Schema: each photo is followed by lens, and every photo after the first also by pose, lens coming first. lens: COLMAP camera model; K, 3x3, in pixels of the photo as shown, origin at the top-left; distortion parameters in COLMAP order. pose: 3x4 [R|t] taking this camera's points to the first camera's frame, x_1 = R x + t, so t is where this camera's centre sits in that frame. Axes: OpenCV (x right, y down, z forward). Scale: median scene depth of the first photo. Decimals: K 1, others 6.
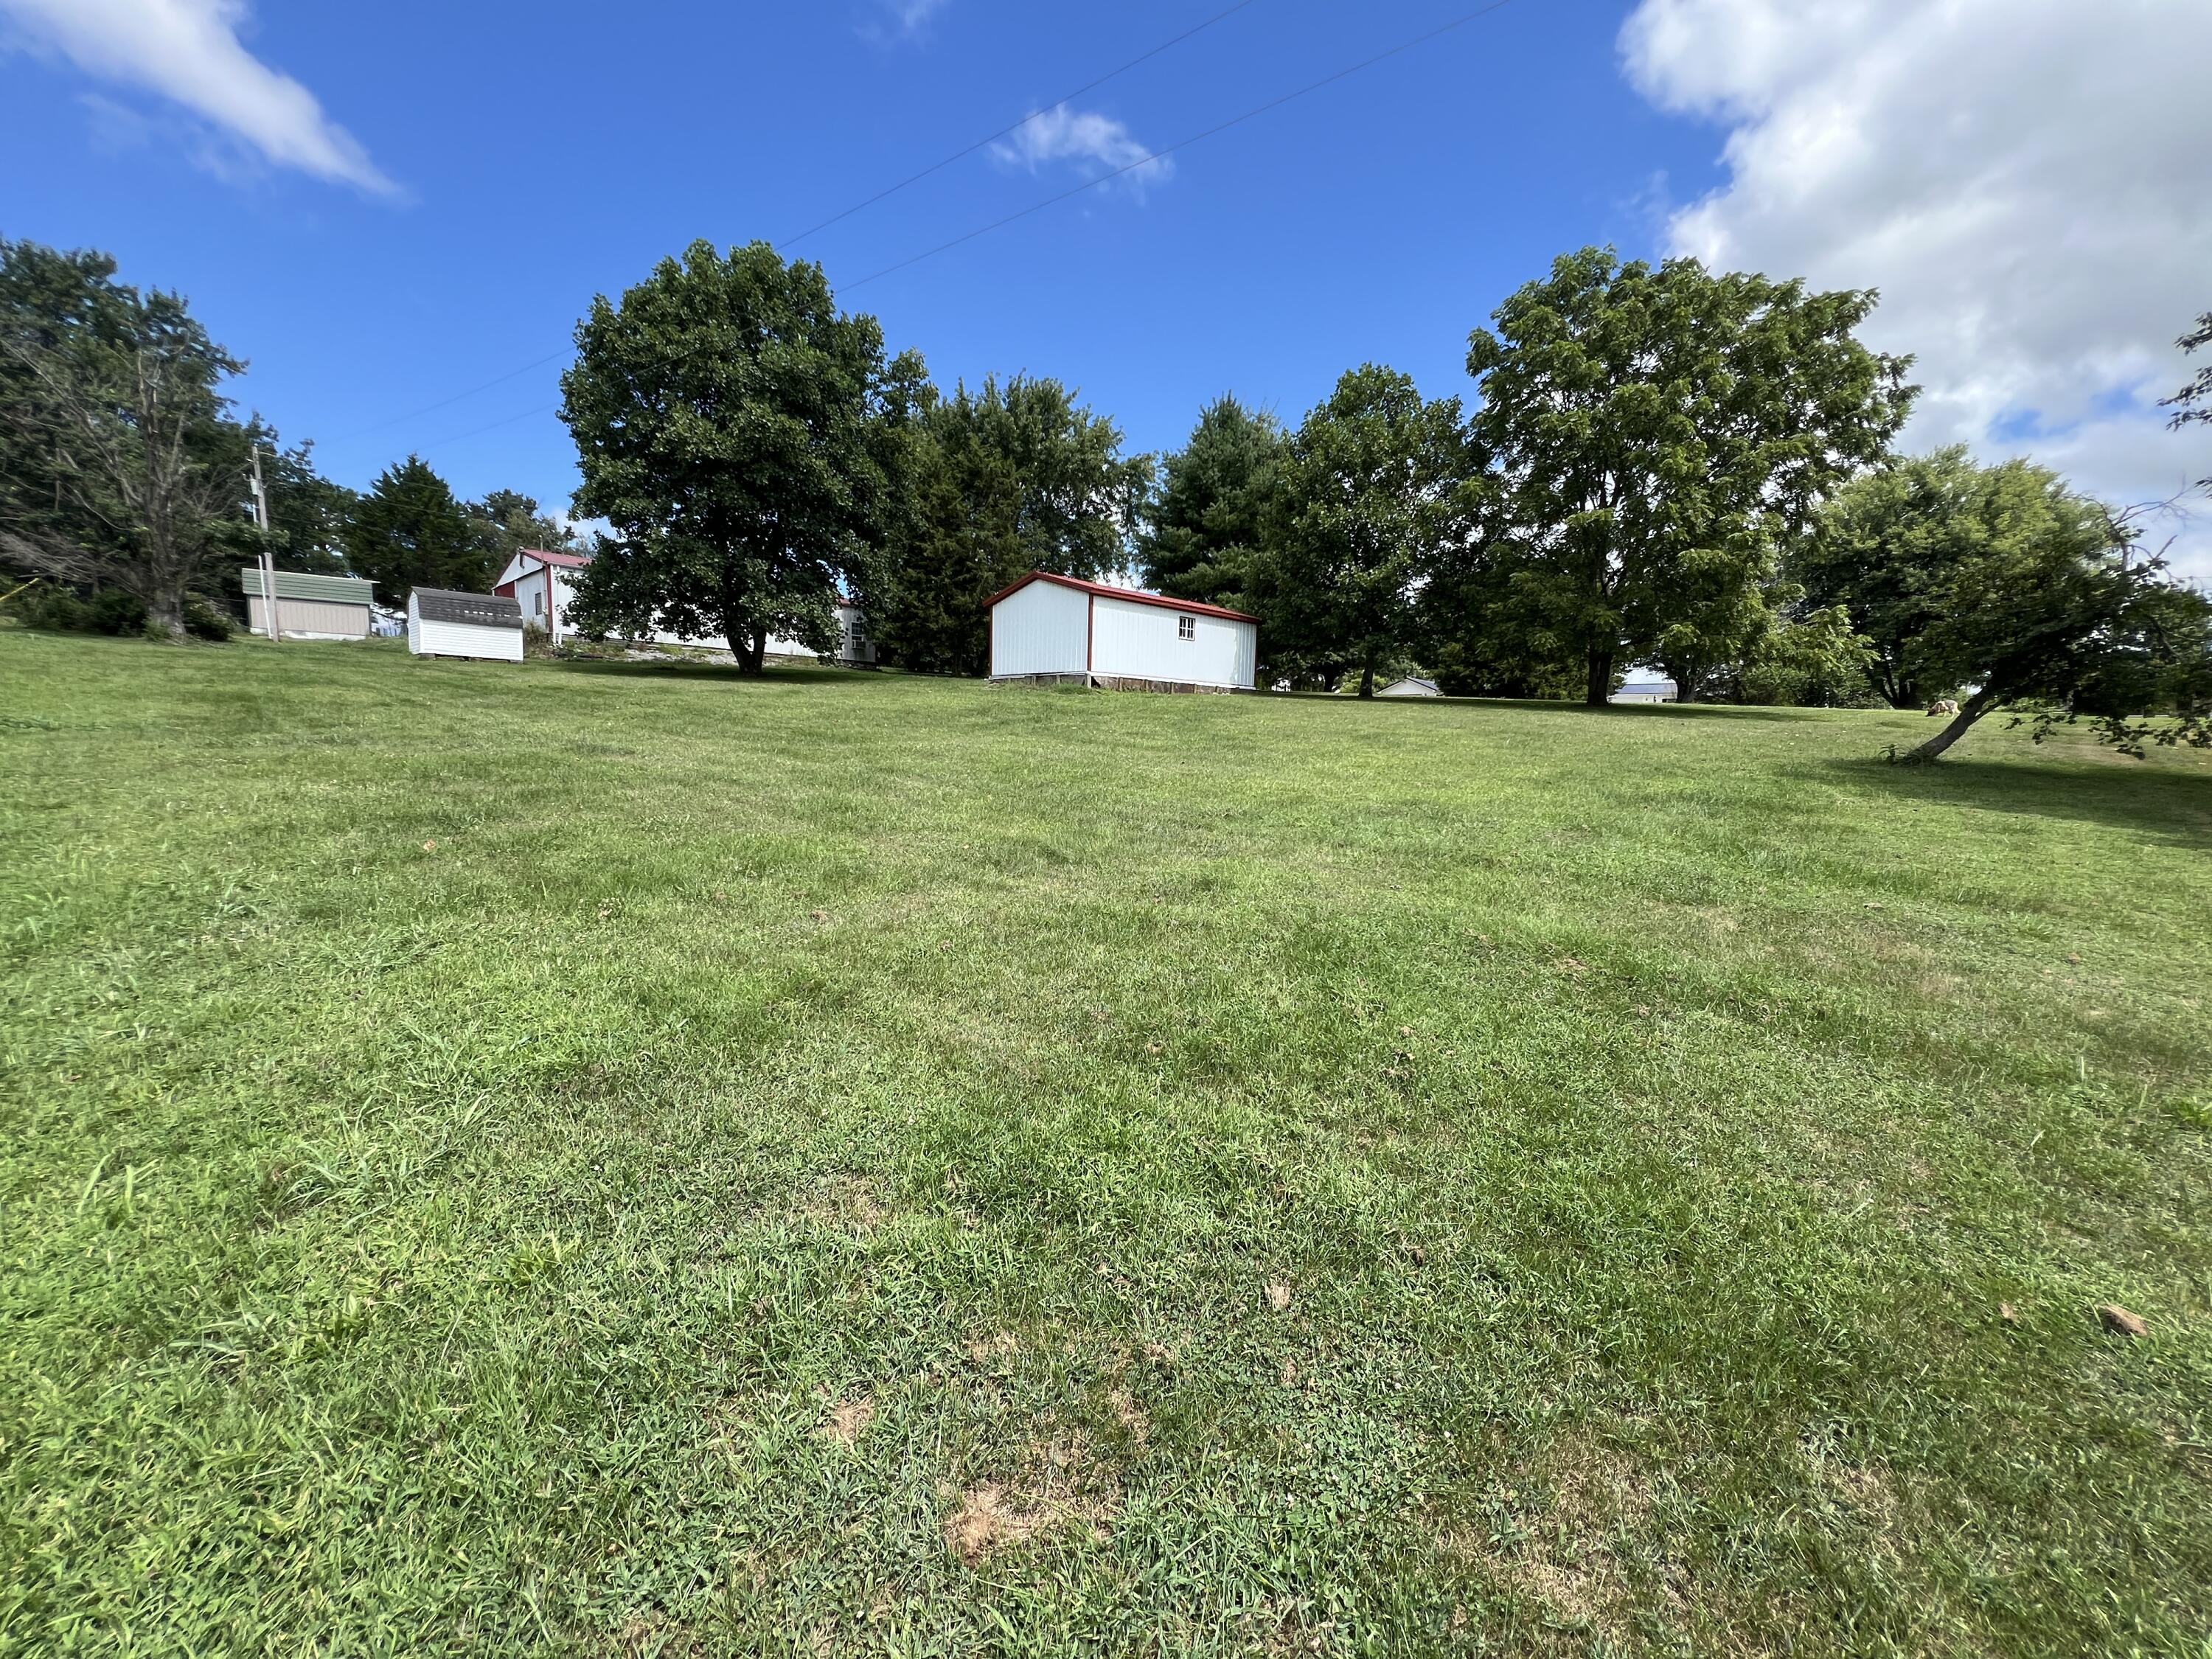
lens RADIAL K [[892.1, 0, 1101.5], [0, 892.1, 828.3], [0, 0, 1]] dist [-0.001516, 0.000191]
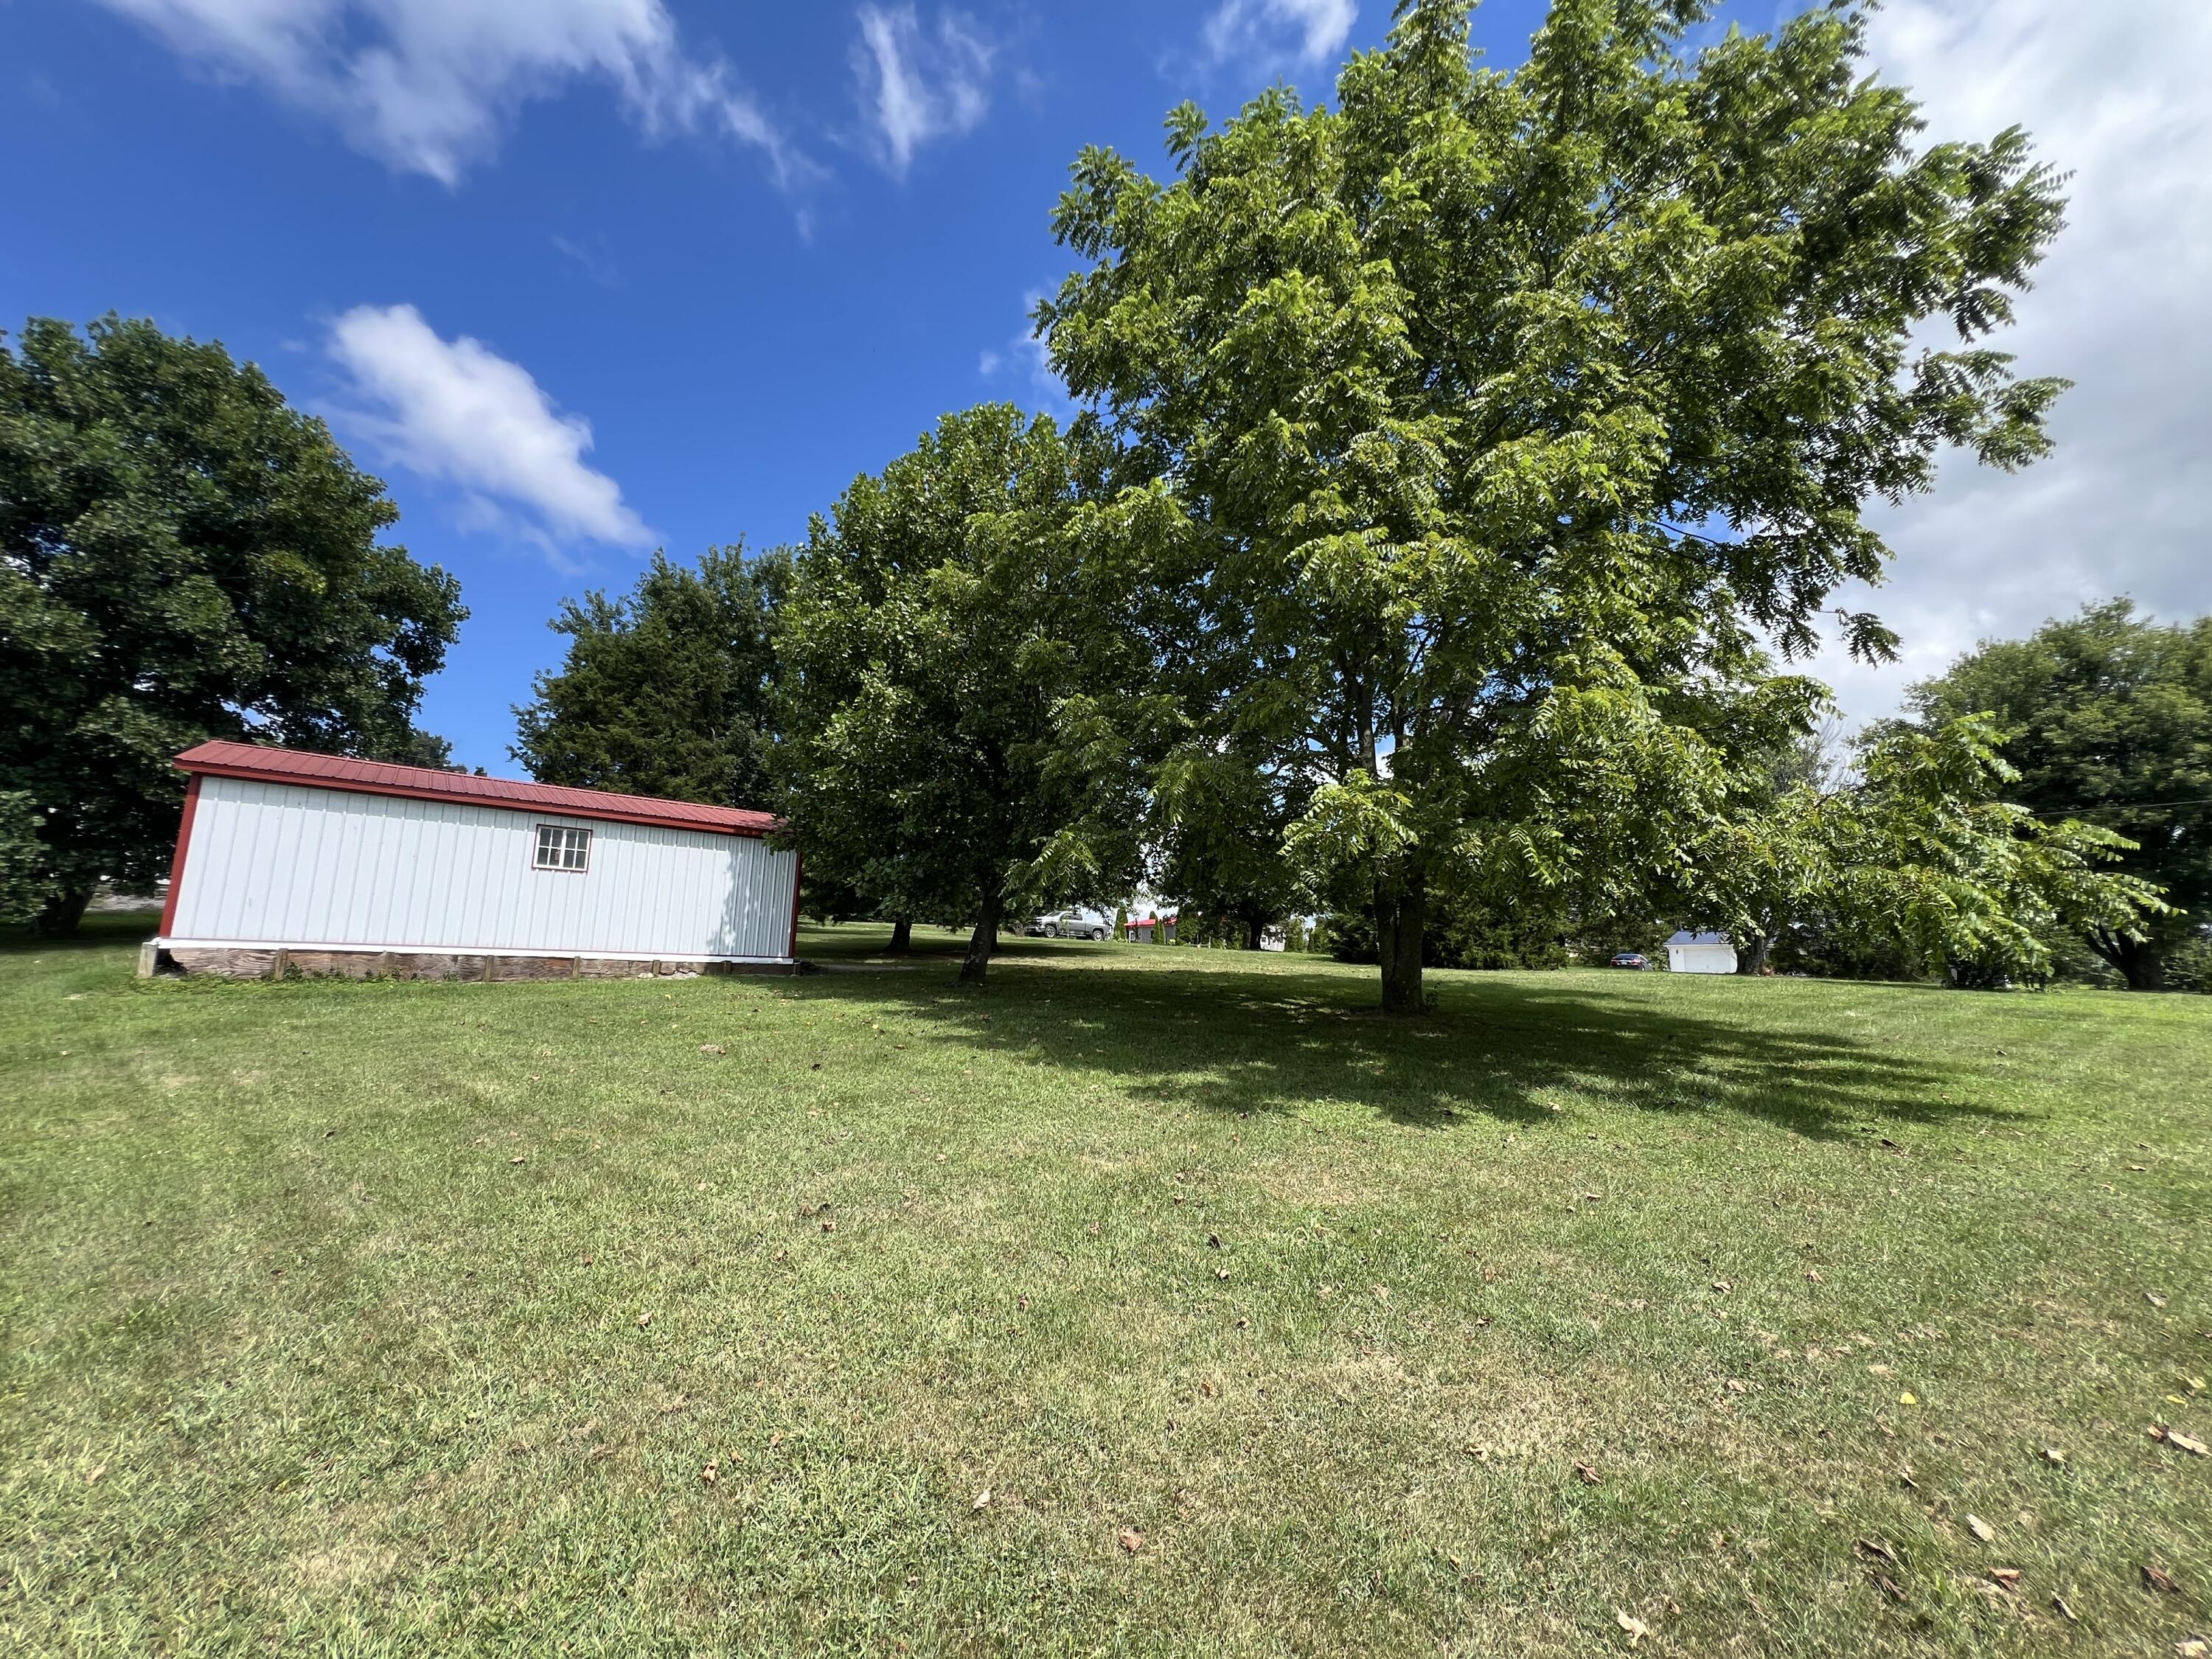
lens RADIAL K [[892.1, 0, 1110.2], [0, 892.1, 827.1], [0, 0, 1]] dist [-0.001516, 0.000191]
pose [[0.994477, -0.015145, -0.103860, 0.430428], [-0.013276, 0.963435, -0.267614, -0.100513], [0.104115, 0.267515, 0.957912, 0.520022]]
